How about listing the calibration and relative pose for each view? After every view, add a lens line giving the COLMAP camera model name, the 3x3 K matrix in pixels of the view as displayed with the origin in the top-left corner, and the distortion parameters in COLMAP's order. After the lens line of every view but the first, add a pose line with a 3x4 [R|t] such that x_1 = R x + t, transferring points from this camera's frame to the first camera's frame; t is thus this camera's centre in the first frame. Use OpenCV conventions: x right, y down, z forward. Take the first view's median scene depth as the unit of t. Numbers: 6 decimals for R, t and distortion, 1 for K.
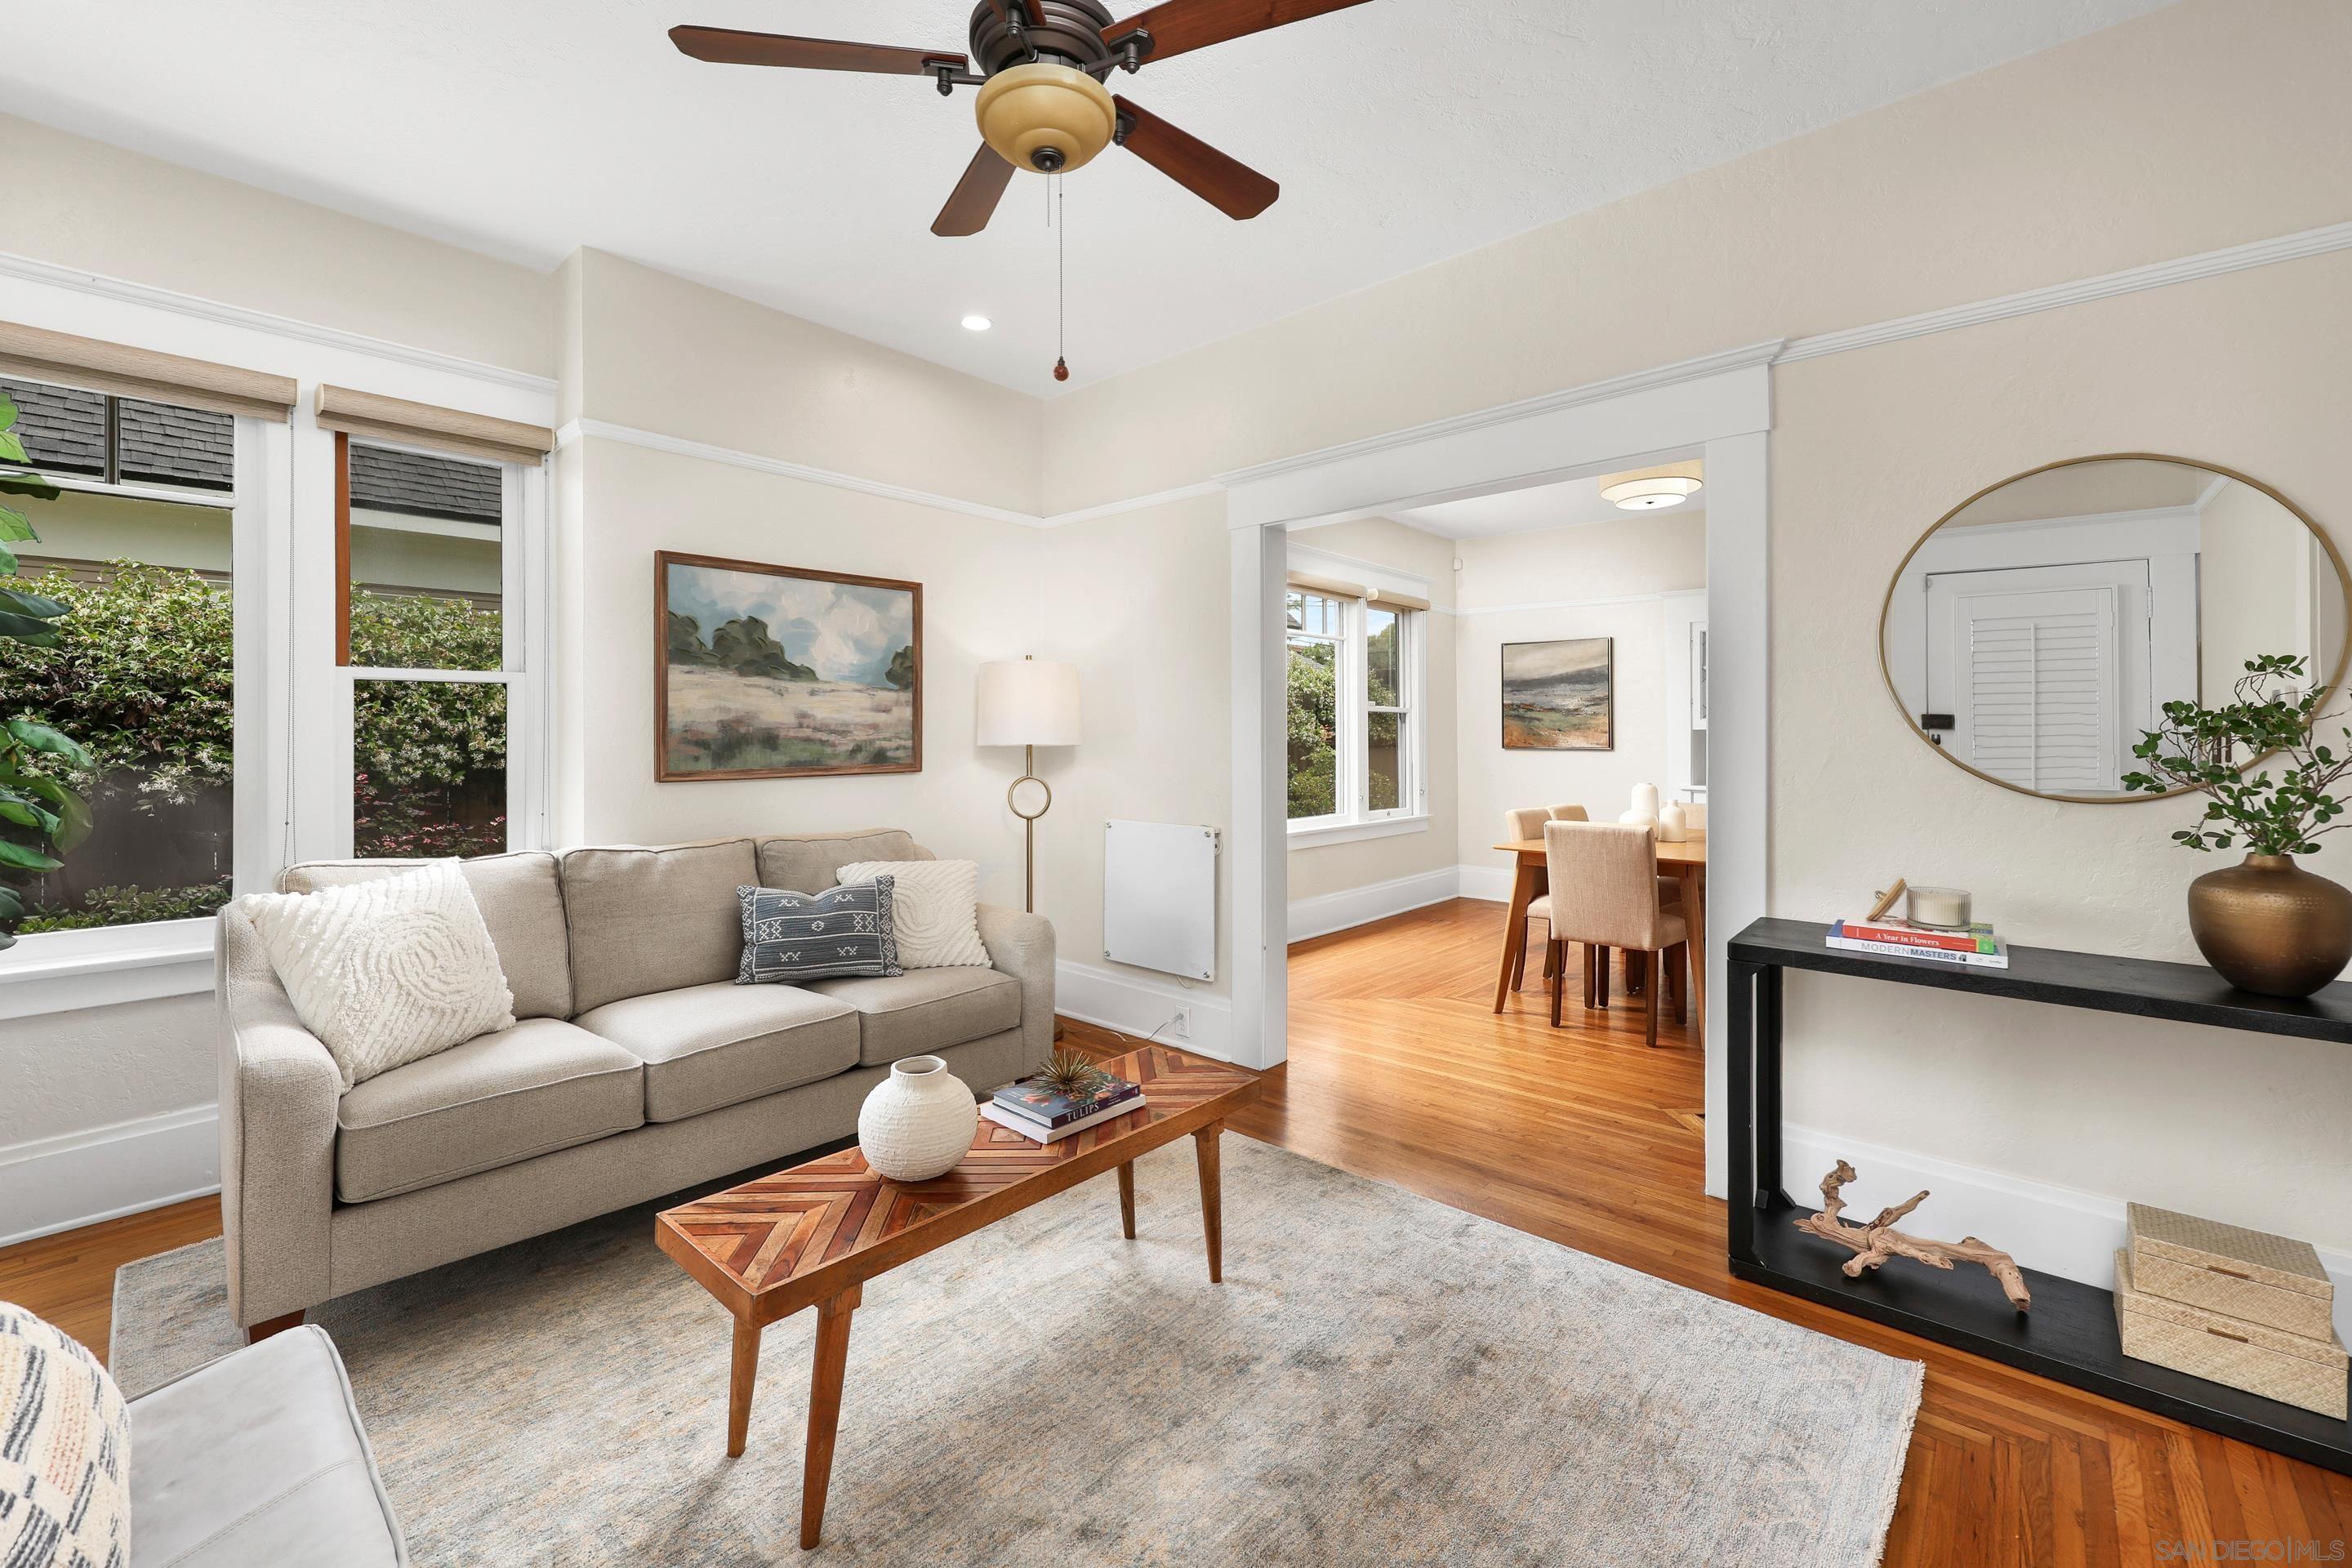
lens RADIAL K [[977.2, 0, 1143.5], [0, 977.2, 726.9], [0, 0, 1]] dist [0.001016, 0.000219]
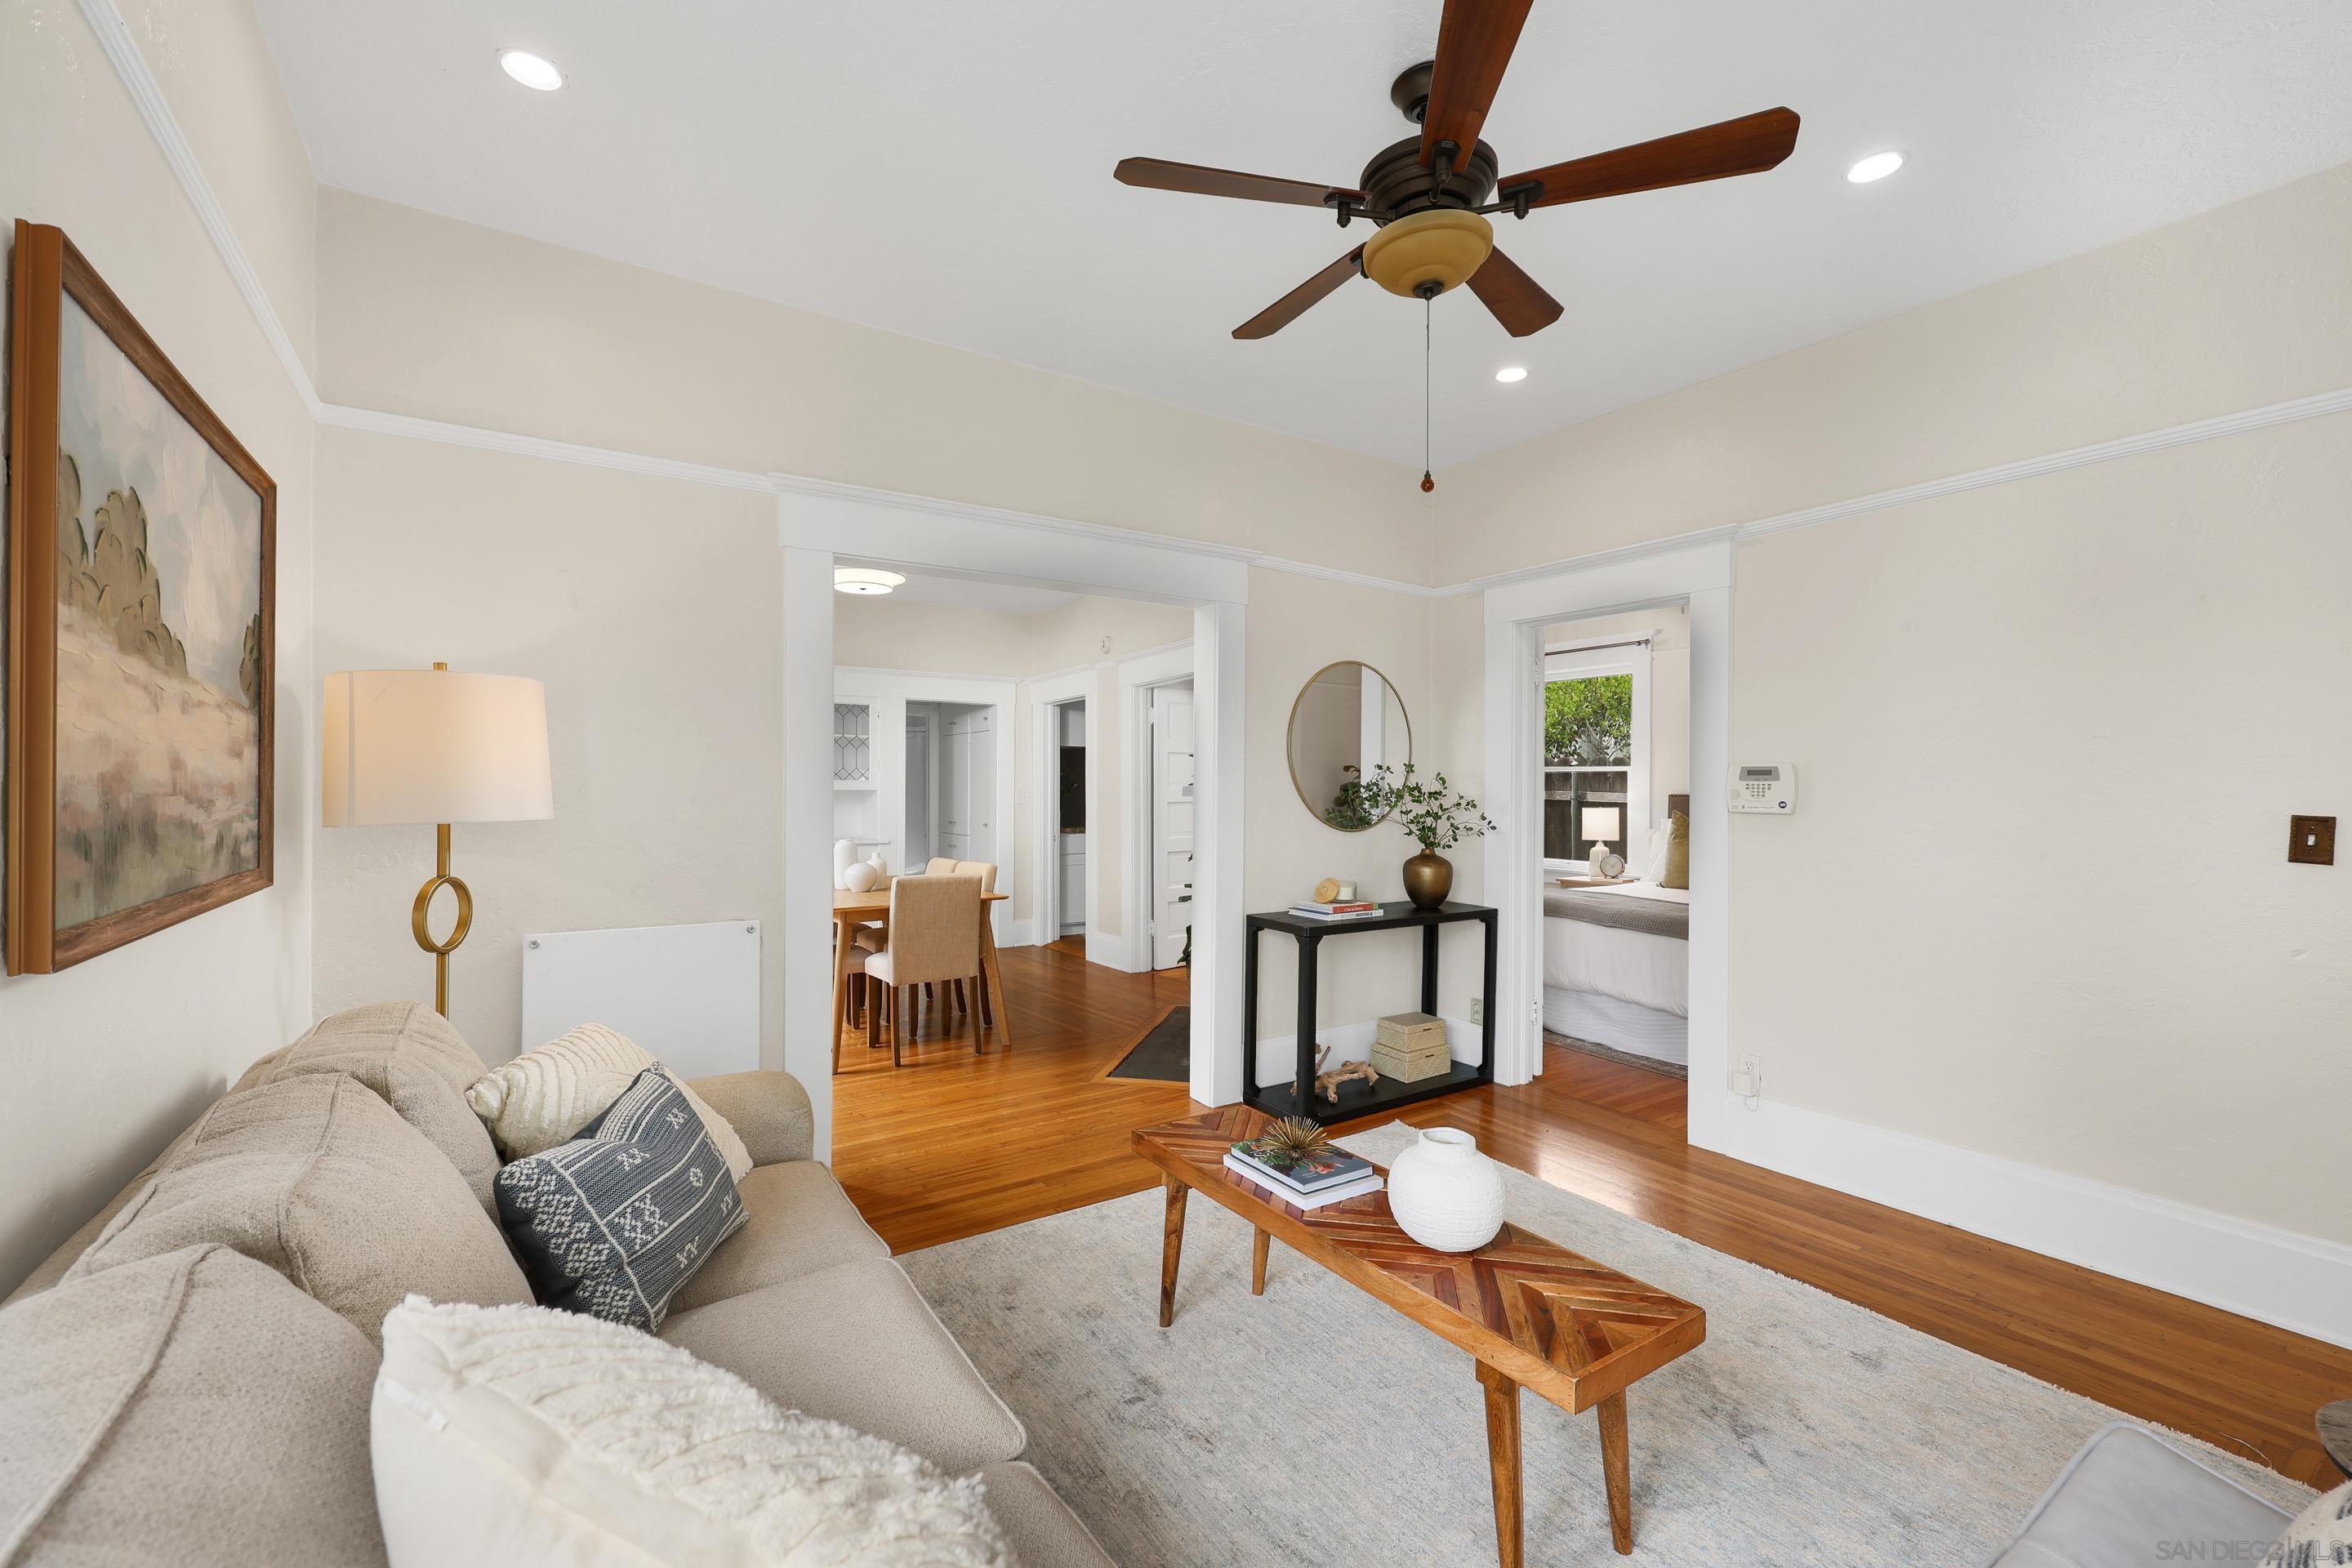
lens RADIAL K [[977.2, 0, 1159.4], [0, 977.2, 786.2], [0, 0, 1]] dist [0.001016, 0.000219]
pose [[0.243809, 0.003285, 0.969818, -1.186240], [-0.010411, 0.999946, -0.000770, -0.012219], [-0.969767, -0.009908, 0.243830, 0.962798]]
